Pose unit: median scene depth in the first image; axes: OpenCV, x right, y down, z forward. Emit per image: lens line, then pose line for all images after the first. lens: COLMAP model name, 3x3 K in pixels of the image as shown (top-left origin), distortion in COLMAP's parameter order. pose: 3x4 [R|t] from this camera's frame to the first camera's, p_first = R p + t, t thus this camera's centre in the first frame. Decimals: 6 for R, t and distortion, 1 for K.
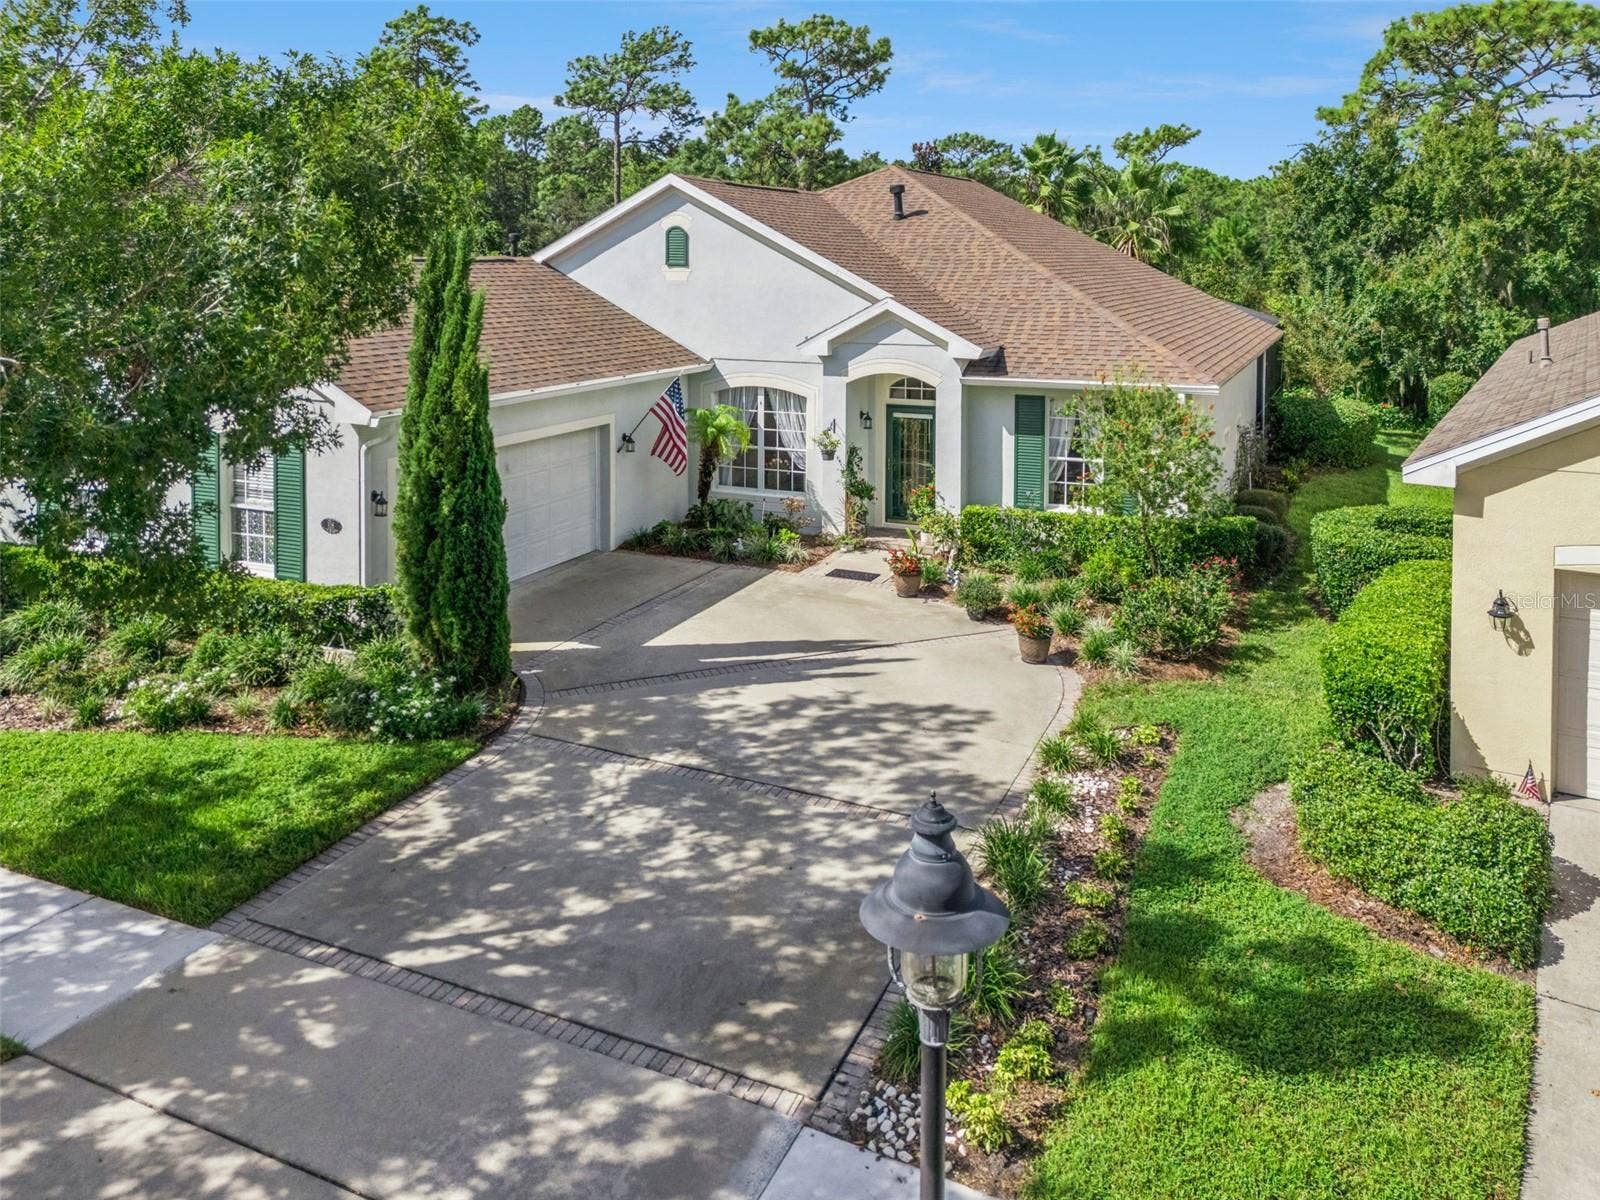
lens RADIAL K [[1258.3, 0, 816.8], [0, 1258.3, 353.6], [0, 0, 1]] dist [0.045488, 0.010611]
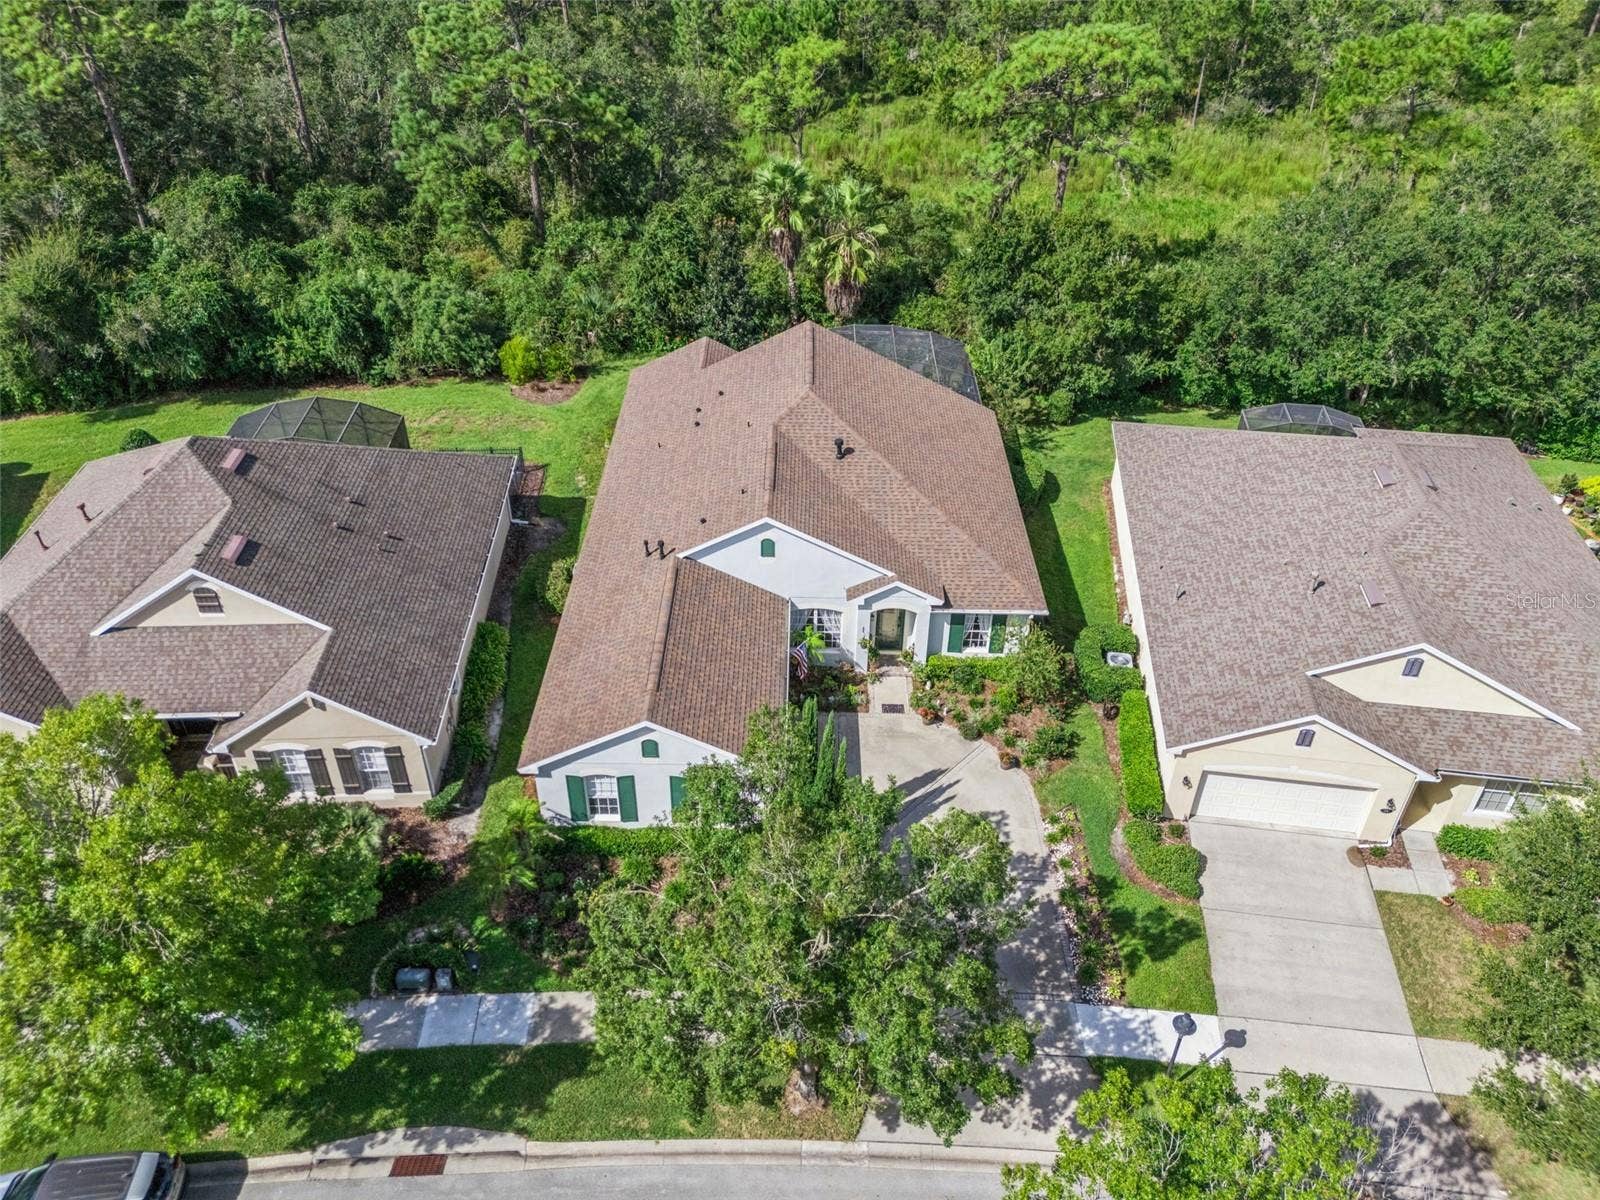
lens RADIAL K [[1156.5, 0, 799.9], [0, 1156.5, 588.9], [0, 0, 1]] dist [0.068116, -0.057259]
pose [[0.921449, -0.219497, 0.320550, -0.703699], [0.019694, 0.850429, 0.525721, -1.040086], [-0.387999, -0.478113, 0.787950, -0.418523]]
